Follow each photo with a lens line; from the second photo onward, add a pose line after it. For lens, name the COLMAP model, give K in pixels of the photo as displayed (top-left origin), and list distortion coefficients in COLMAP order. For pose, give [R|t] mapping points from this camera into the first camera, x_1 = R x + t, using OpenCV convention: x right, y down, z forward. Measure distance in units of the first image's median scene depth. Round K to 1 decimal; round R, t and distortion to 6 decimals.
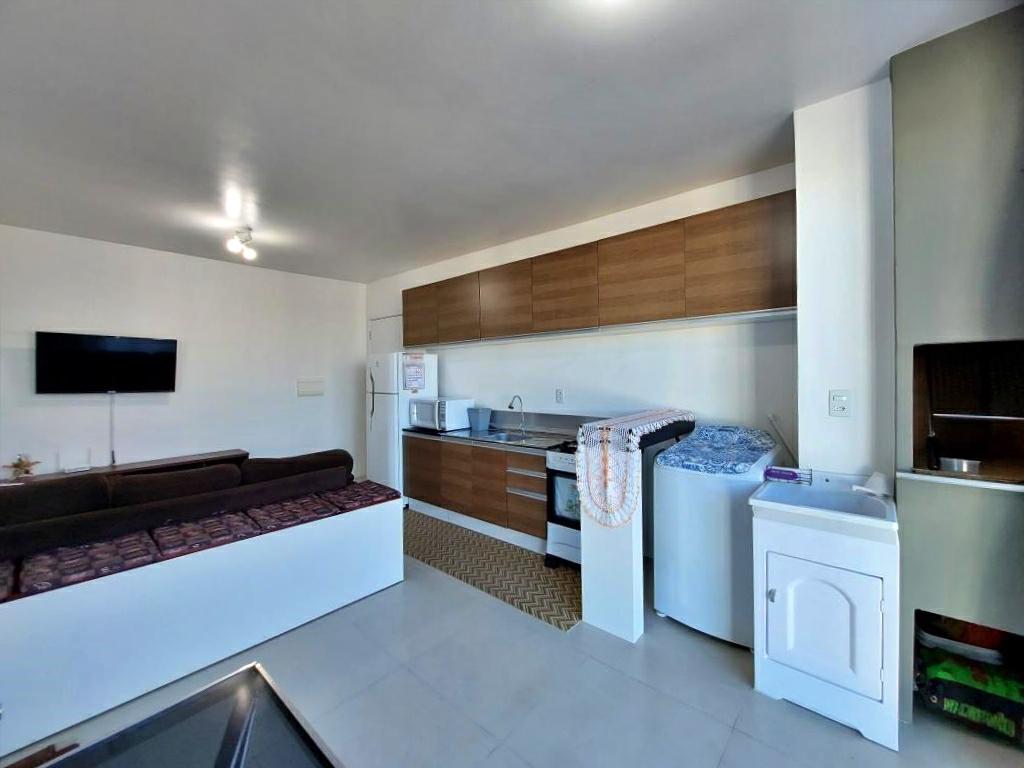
lens RADIAL K [[406.1, 0, 512.1], [0, 406.1, 376.7], [0, 0, 1]] dist [0.000764, -0.000075]
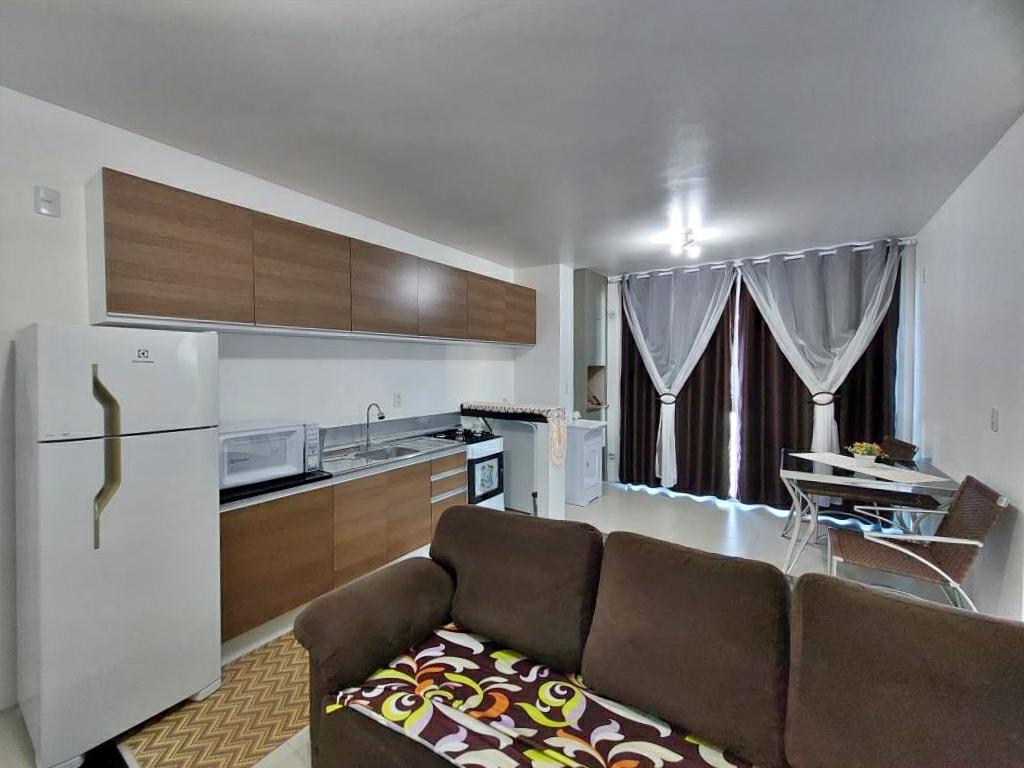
lens RADIAL K [[406.1, 0, 512.1], [0, 406.1, 376.7], [0, 0, 1]] dist [0.000764, -0.000075]
pose [[-0.102049, -0.001615, 0.994778, -1.056654], [0.018208, 0.999828, 0.003491, -0.009832], [-0.994613, 0.018469, -0.102002, 0.994474]]
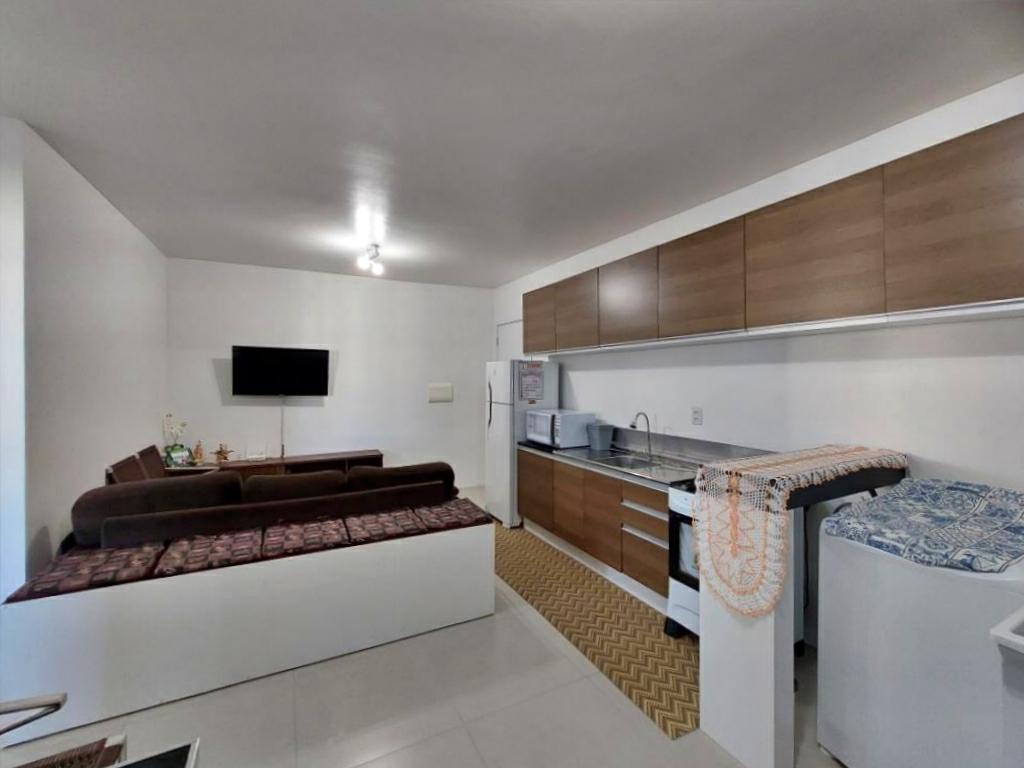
lens RADIAL K [[423.7, 0, 508.8], [0, 423.7, 376.5], [0, 0, 1]] dist [-0.000225, -0.000517]
pose [[0.930608, 0.011794, -0.365826, 0.094102], [-0.014503, 0.999884, -0.004656, -0.025146], [0.365729, 0.009638, 0.930671, 0.113054]]
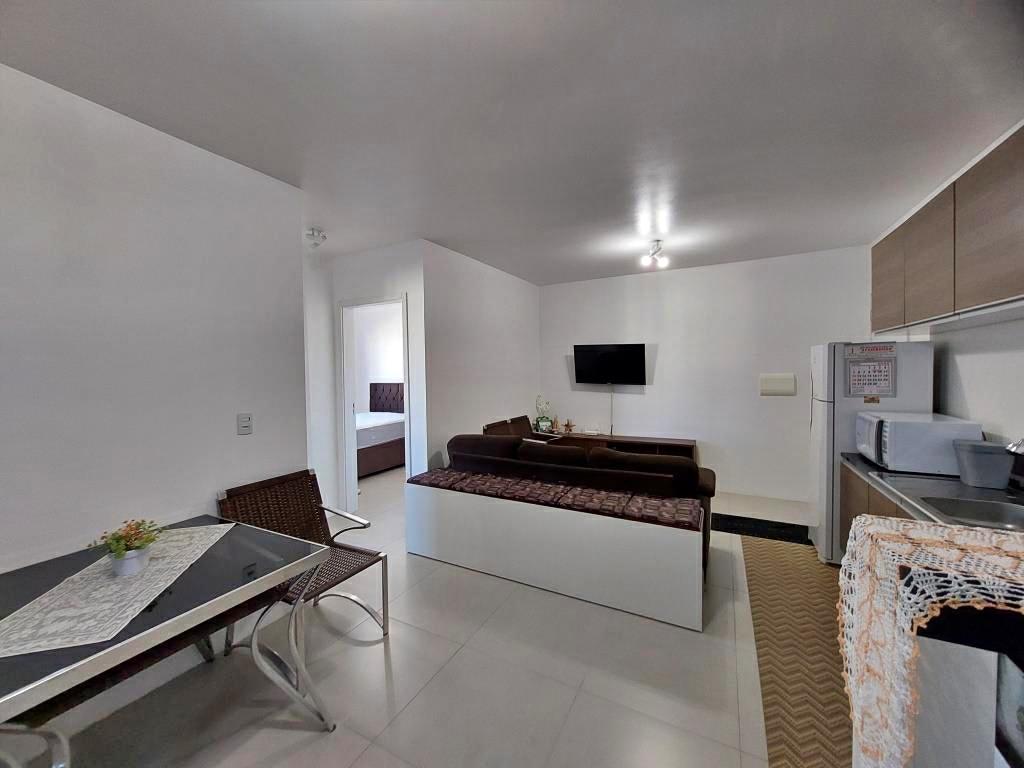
lens RADIAL K [[406.5, 0, 512.0], [0, 406.5, 384.0], [0, 0, 1]] dist [-0.000025, -0.000040]
pose [[0.227666, 0.042762, -0.972800, 0.388355], [0.005223, 0.998967, 0.045135, -0.033896], [0.973725, -0.015357, 0.227207, 0.414922]]
